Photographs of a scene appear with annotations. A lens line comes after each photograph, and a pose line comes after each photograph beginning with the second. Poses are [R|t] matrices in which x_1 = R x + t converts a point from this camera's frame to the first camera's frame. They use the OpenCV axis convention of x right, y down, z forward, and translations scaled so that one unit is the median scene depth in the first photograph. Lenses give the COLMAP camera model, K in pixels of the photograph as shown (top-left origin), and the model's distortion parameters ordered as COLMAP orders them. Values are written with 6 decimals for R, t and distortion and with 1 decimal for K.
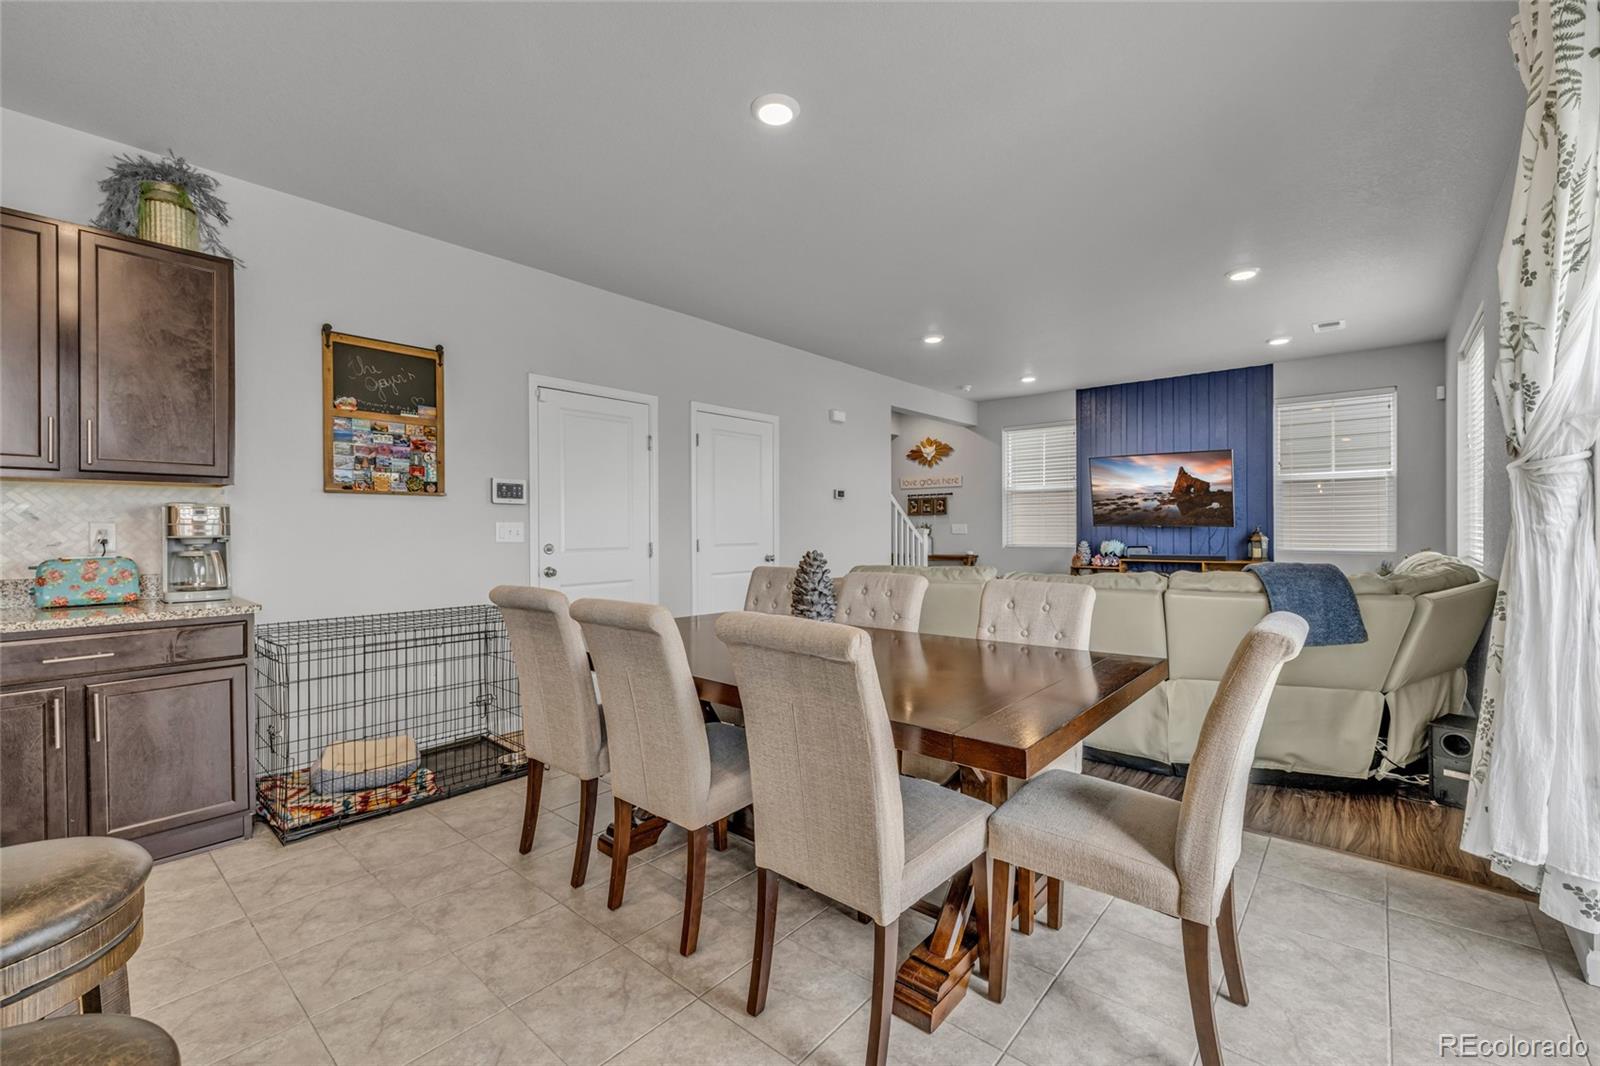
lens RADIAL K [[678.9, 0, 804.8], [0, 678.9, 528.3], [0, 0, 1]] dist [-0.000906, -0.000175]
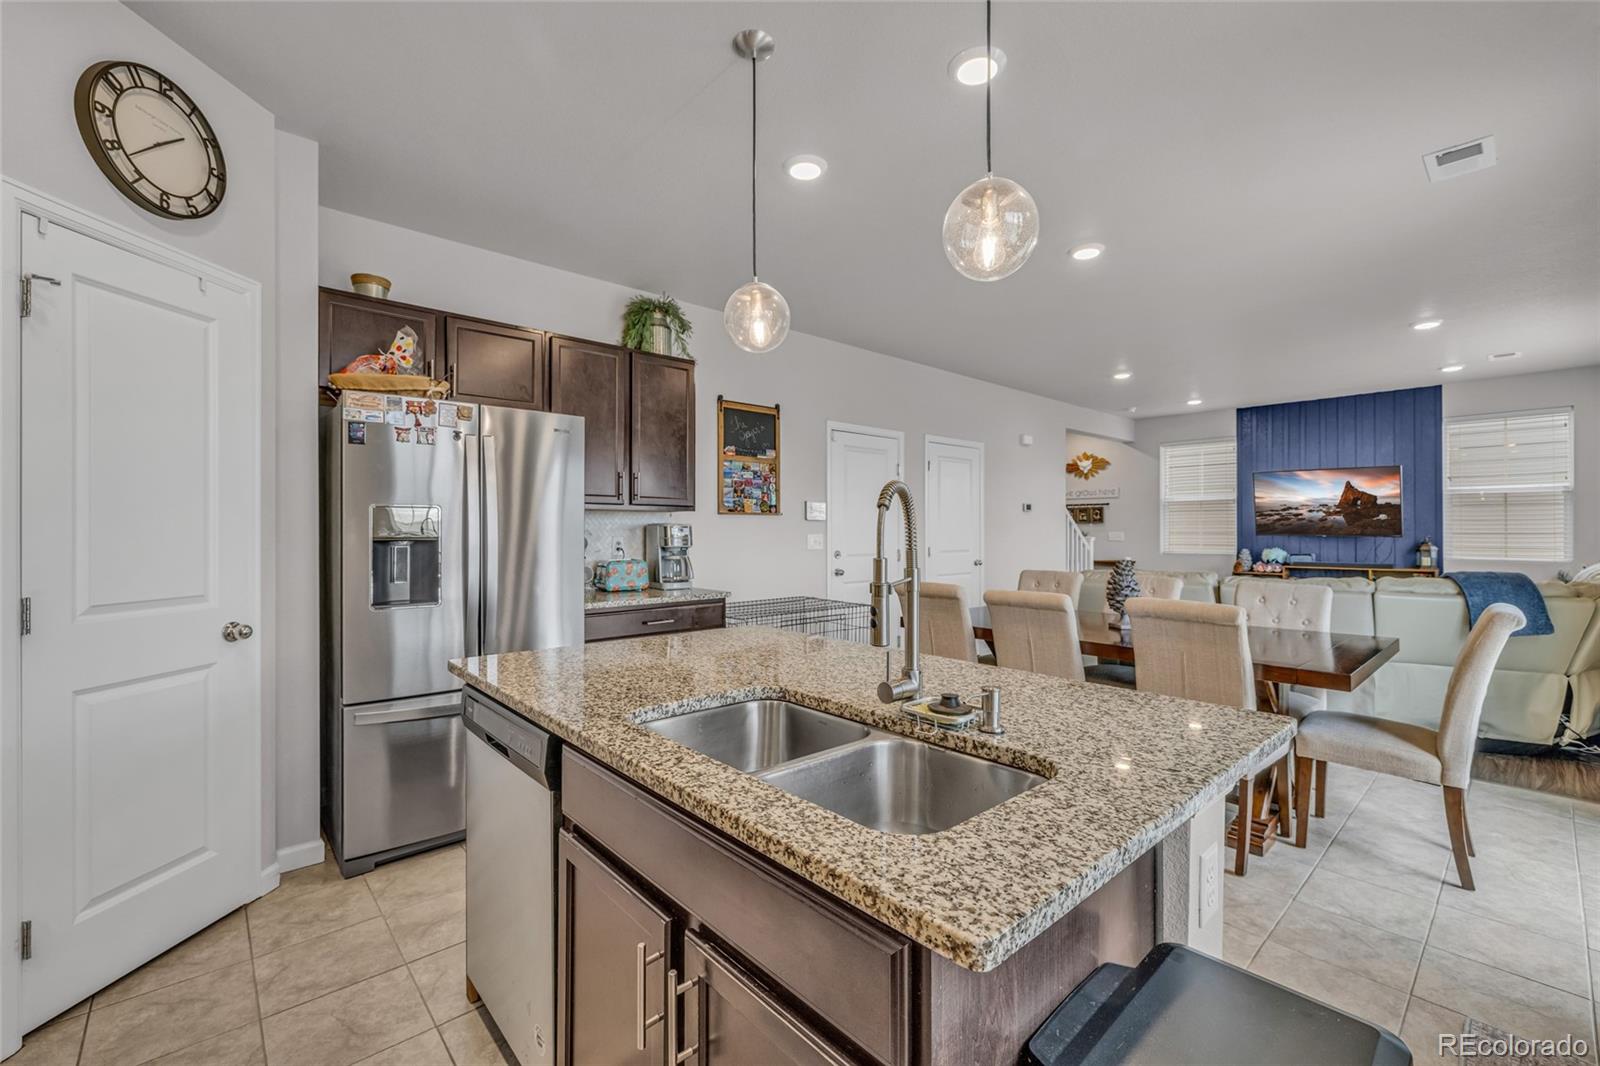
lens RADIAL K [[678.9, 0, 804.8], [0, 678.9, 528.3], [0, 0, 1]] dist [-0.000906, -0.000175]
pose [[0.992027, 0.003026, -0.125992, -0.170043], [-0.003372, 0.999991, -0.002538, -0.009883], [0.125983, 0.002943, 0.992028, -0.184906]]
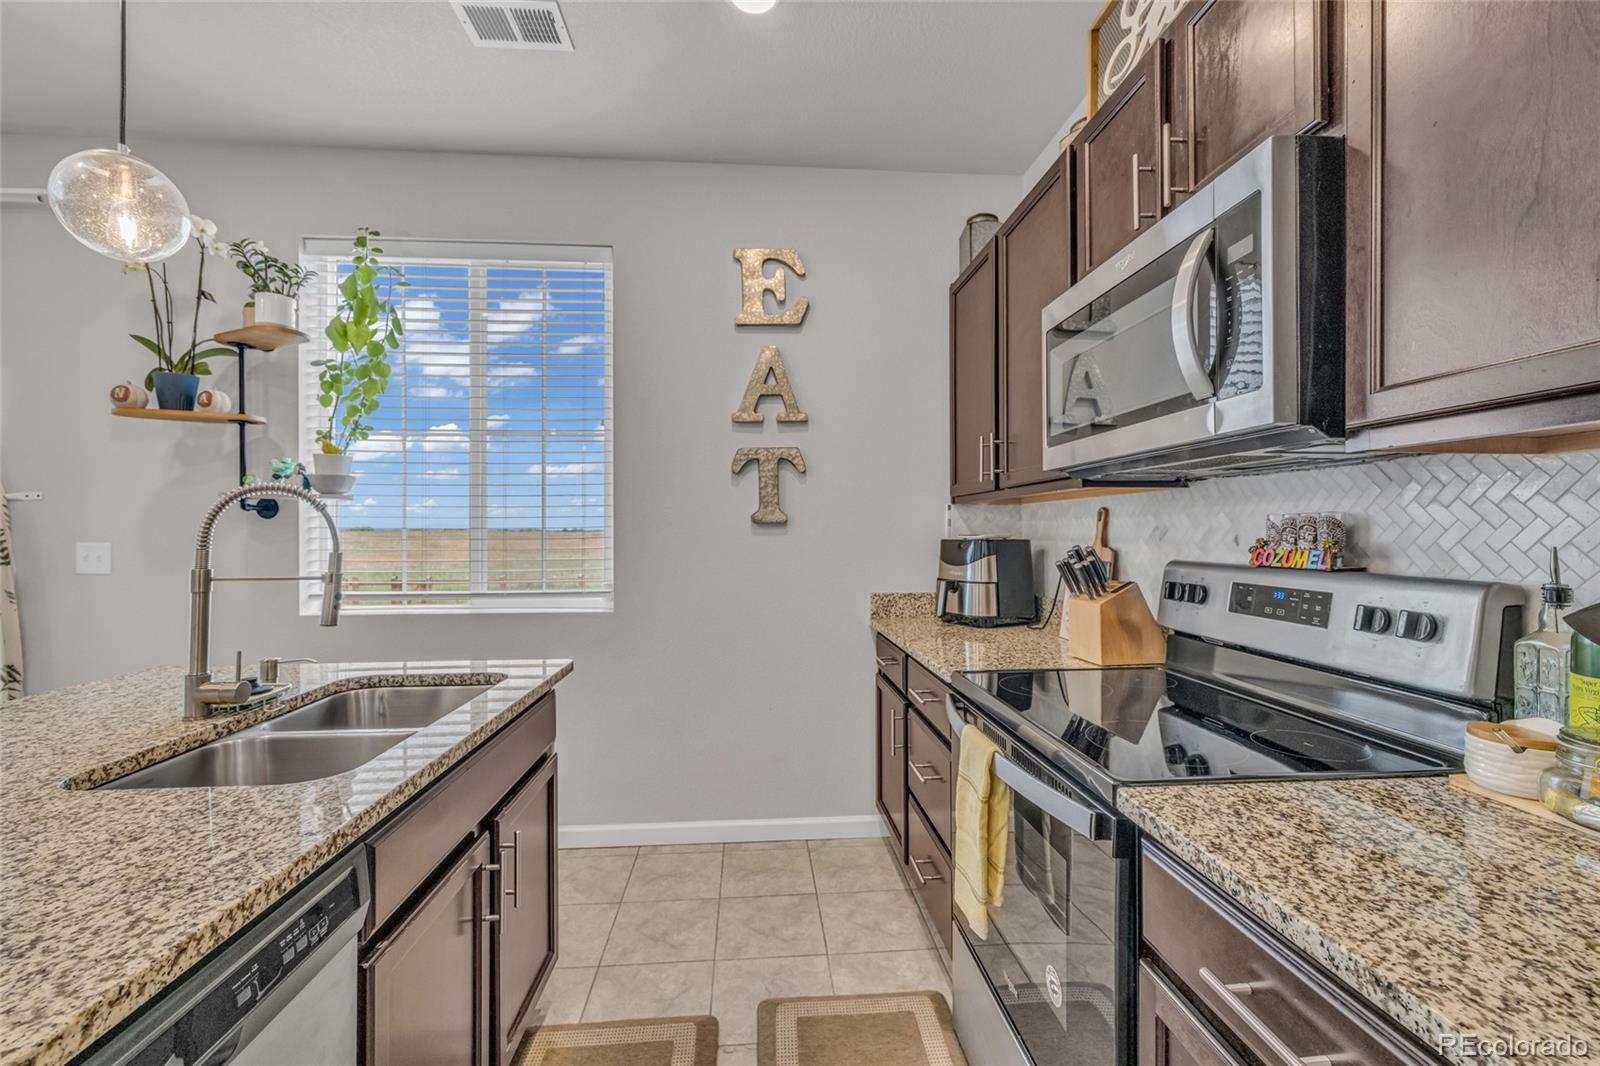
lens RADIAL K [[656.1, 0, 796.5], [0, 656.1, 530.5], [0, 0, 1]] dist [0.011387, 0.000056]
pose [[-0.689588, 0.007968, 0.724158, -0.422645], [0.001676, 0.999954, -0.009406, -0.006705], [-0.724200, -0.005273, -0.689570, 0.036890]]
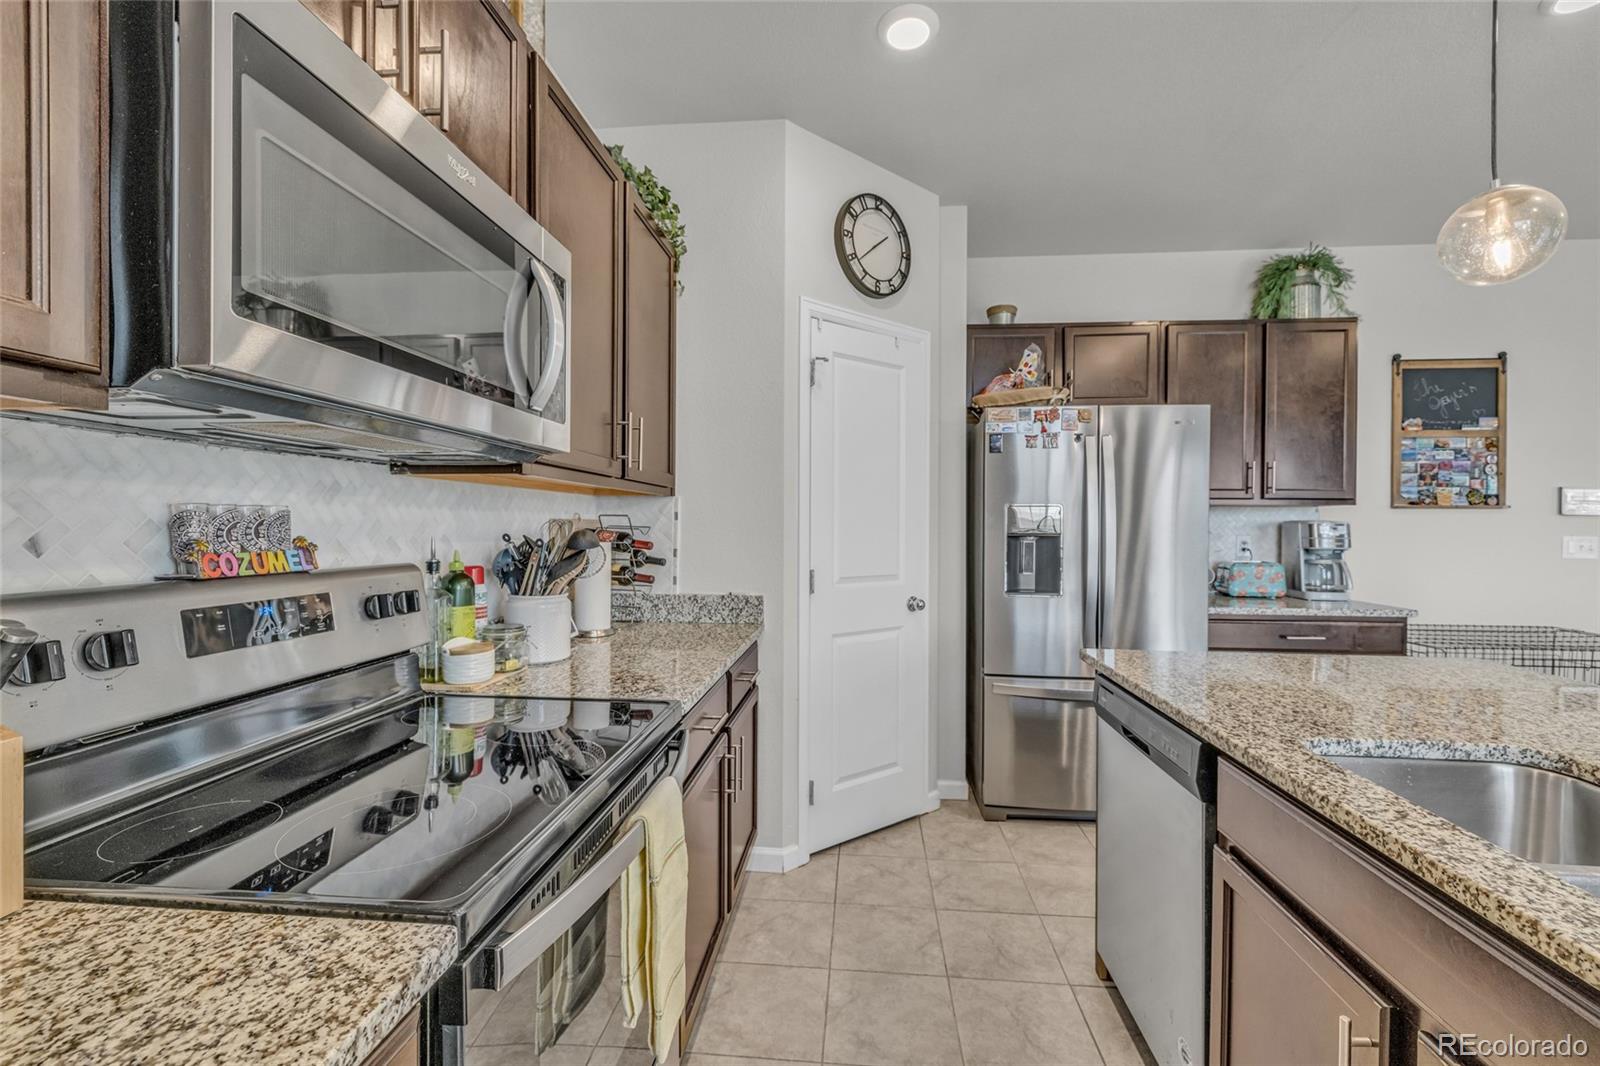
lens RADIAL K [[667.8, 0, 797.6], [0, 667.8, 529.6], [0, 0, 1]] dist [-0.002672, 0.000302]
pose [[0.573793, 0.011882, -0.818914, -0.182515], [-0.008221, 0.999928, 0.008748, -0.009713], [0.818959, 0.001713, 0.573849, -0.196096]]
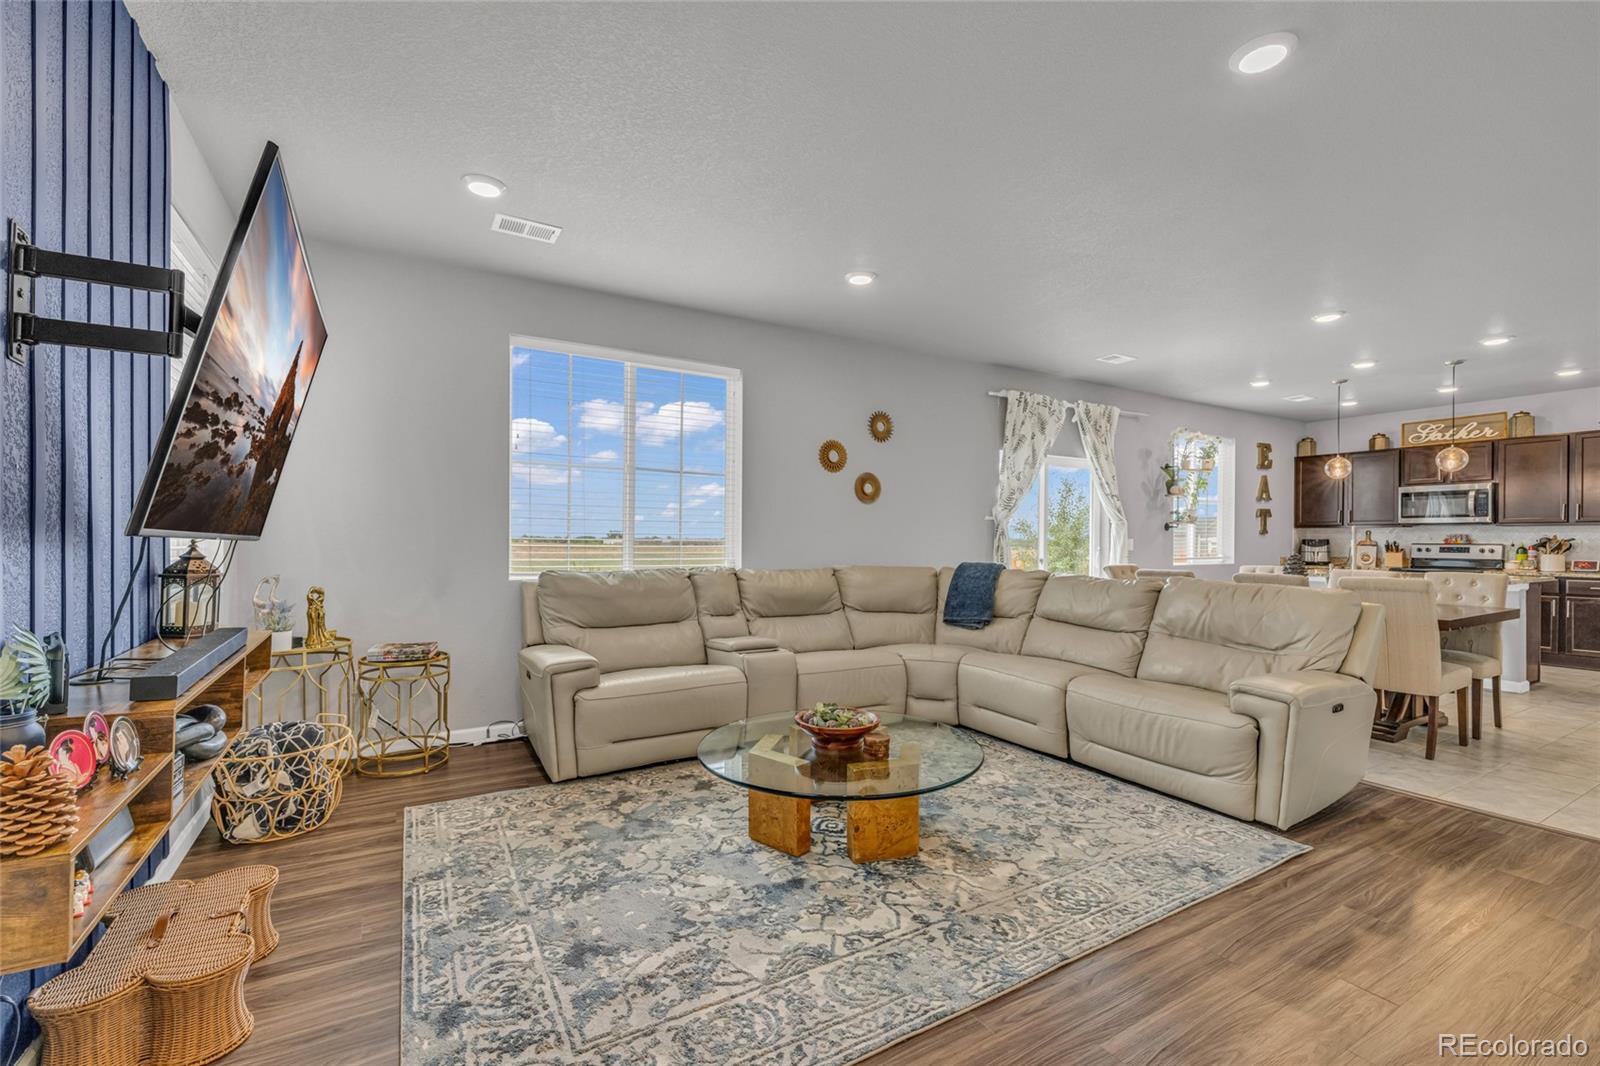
lens RADIAL K [[677.4, 0, 776.6], [0, 677.4, 539.9], [0, 0, 1]] dist [0.002012, 0.000651]
pose [[-0.931438, -0.001461, 0.363896, 0.261594], [-0.001189, 0.999999, 0.000970, -0.002802], [-0.363897, 0.000470, -0.931439, 1.255871]]
